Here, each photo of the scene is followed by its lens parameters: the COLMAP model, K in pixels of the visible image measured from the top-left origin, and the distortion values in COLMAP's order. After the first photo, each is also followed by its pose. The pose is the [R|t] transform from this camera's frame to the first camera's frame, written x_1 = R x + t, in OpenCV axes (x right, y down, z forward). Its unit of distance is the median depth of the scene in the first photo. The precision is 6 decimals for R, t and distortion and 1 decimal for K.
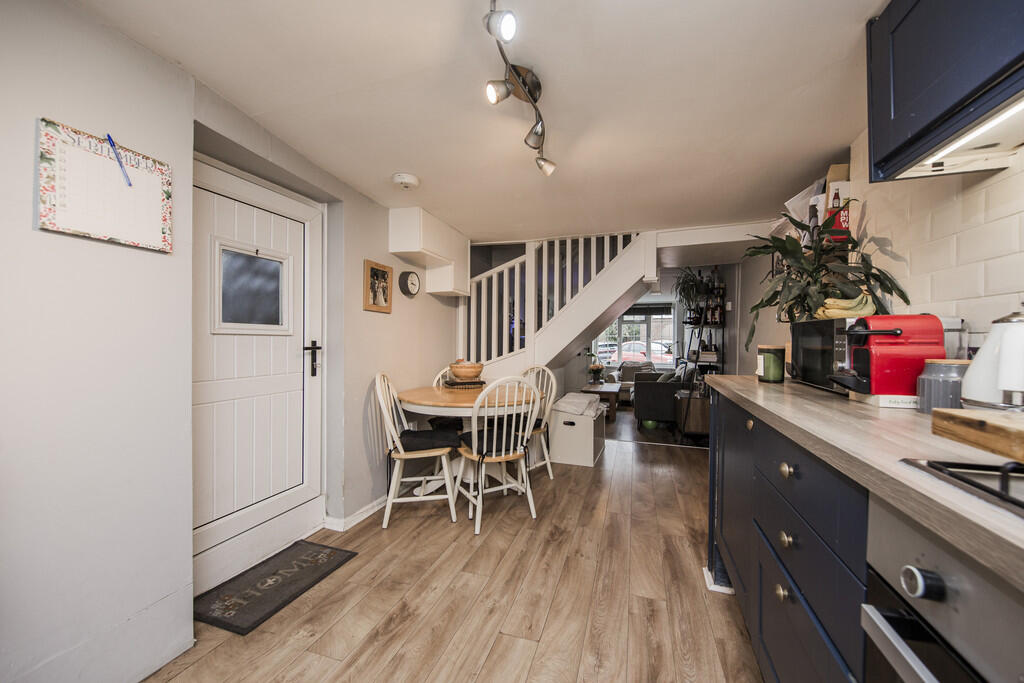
lens RADIAL K [[390.1, 0, 512.0], [0, 390.1, 341.5], [0, 0, 1]] dist [0.000825, 0.000056]
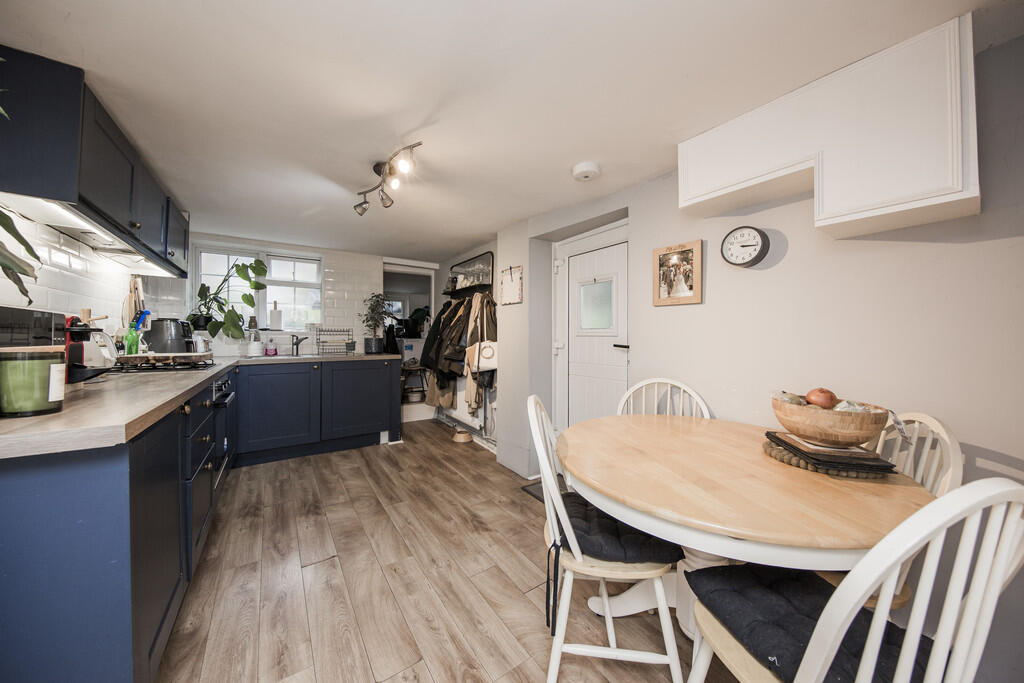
lens RADIAL K [[337.1, 0, 525.7], [0, 337.1, 336.8], [0, 0, 1]] dist [-0.000171, -0.000056]
pose [[-0.581843, -0.001558, -0.813299, 0.655789], [-0.002507, 0.999997, -0.000122, -0.016478], [0.813297, 0.001968, -0.581845, 1.889401]]
